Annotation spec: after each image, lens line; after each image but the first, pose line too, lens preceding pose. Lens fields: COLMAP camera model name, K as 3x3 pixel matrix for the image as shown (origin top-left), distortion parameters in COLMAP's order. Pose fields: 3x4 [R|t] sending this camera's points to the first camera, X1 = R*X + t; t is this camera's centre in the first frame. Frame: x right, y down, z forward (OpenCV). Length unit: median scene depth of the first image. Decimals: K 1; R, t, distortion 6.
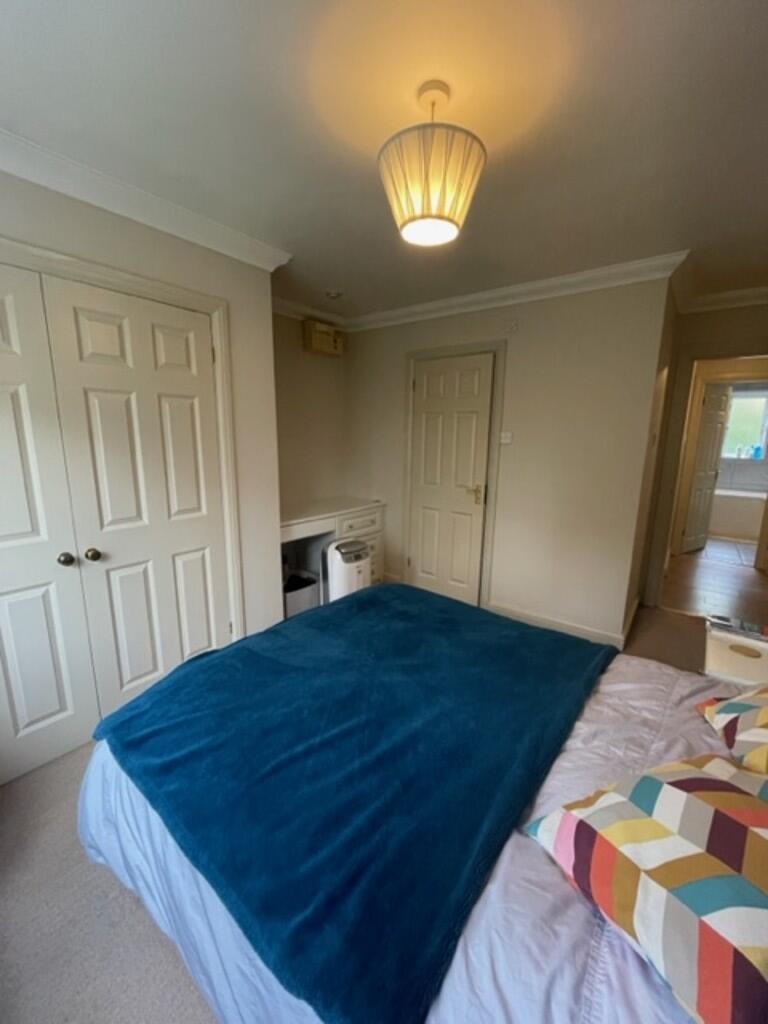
lens RADIAL K [[411.4, 0, 384.0], [0, 411.4, 512.0], [0, 0, 1]] dist [-0.000202, -0.000045]
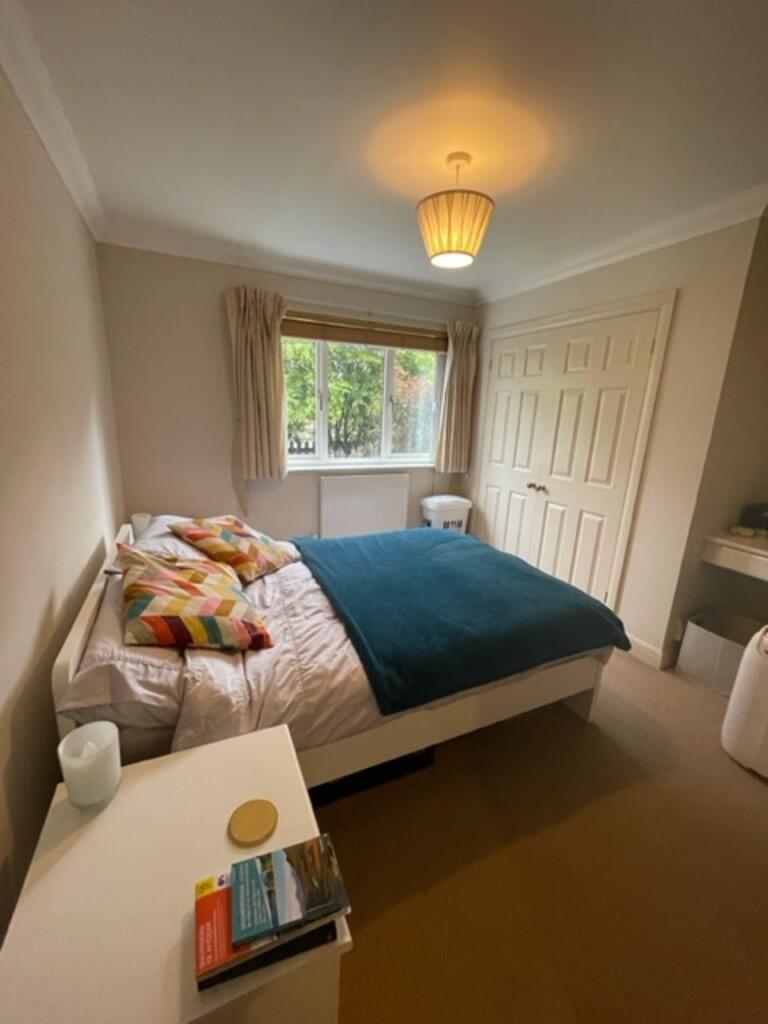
lens RADIAL K [[411.4, 0, 384.0], [0, 411.4, 512.0], [0, 0, 1]] dist [-0.000202, -0.000045]
pose [[-0.464505, 0.210673, -0.860146, 1.086819], [-0.185232, 0.926692, 0.327002, -0.239686], [0.865982, 0.311221, -0.391430, 1.121216]]
